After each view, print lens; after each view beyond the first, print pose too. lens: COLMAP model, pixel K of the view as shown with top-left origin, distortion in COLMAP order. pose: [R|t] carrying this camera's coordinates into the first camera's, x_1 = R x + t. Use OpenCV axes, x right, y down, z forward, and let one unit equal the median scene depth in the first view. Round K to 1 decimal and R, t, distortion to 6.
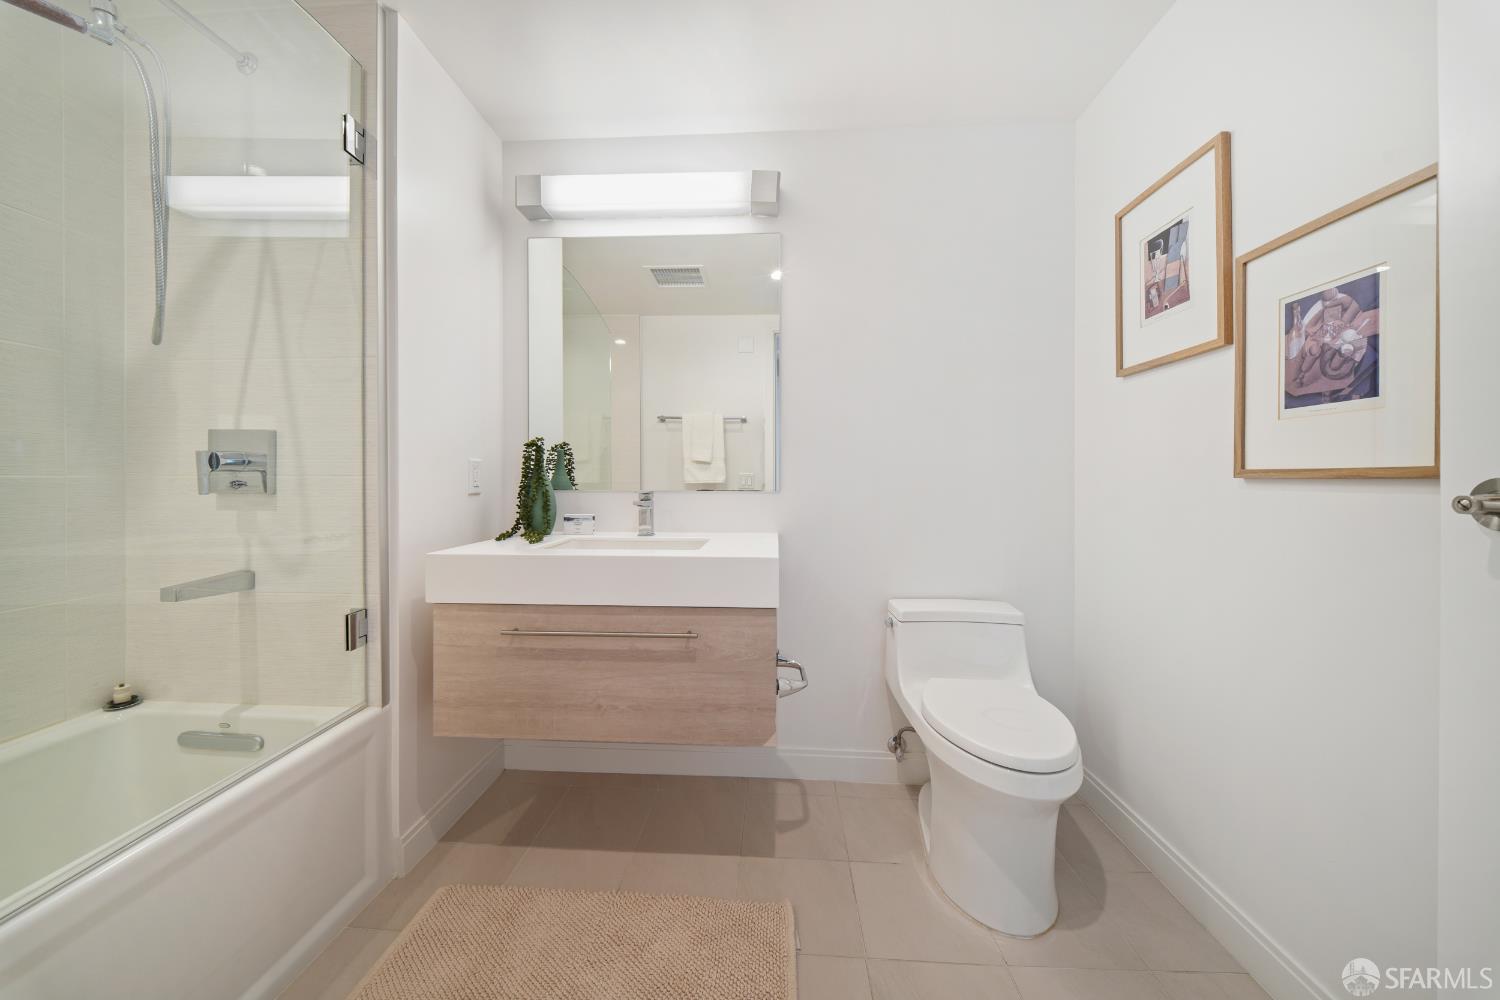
lens RADIAL K [[529.2, 0, 756.5], [0, 529.2, 483.5], [0, 0, 1]] dist [0.004550, -0.003818]
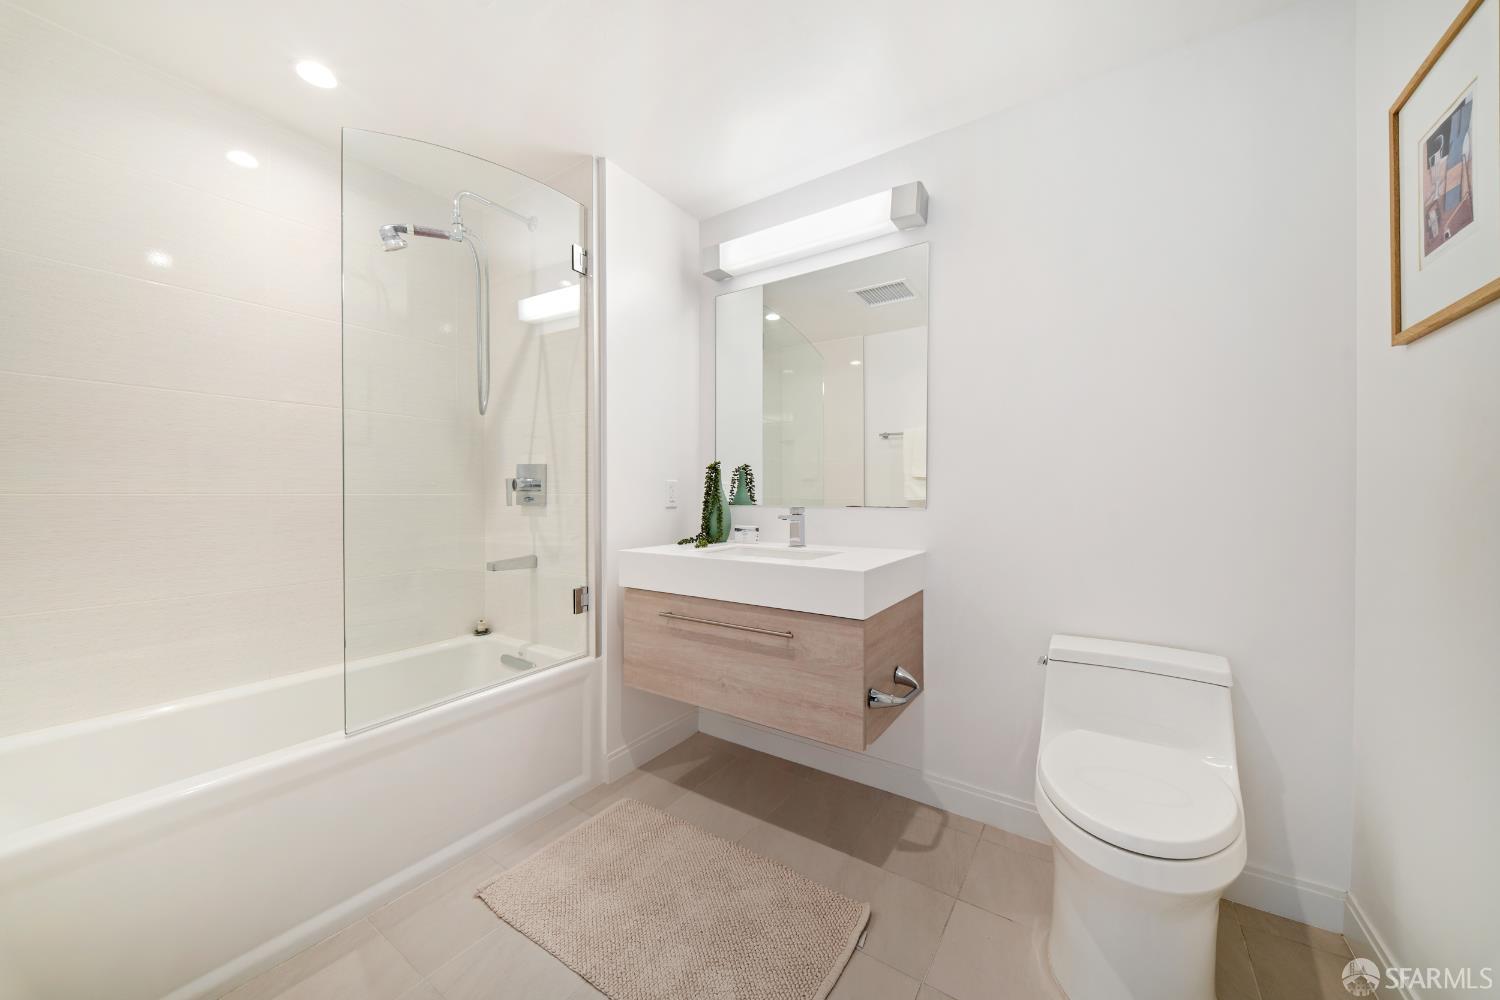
lens RADIAL K [[529.2, 0, 736.5], [0, 529.2, 500.1], [0, 0, 1]] dist [0.004550, -0.003818]
pose [[0.859510, 0.003149, -0.511109, 0.325653], [-0.003231, 0.999995, 0.000727, 0.000534], [0.511108, 0.001026, 0.859516, -0.017439]]
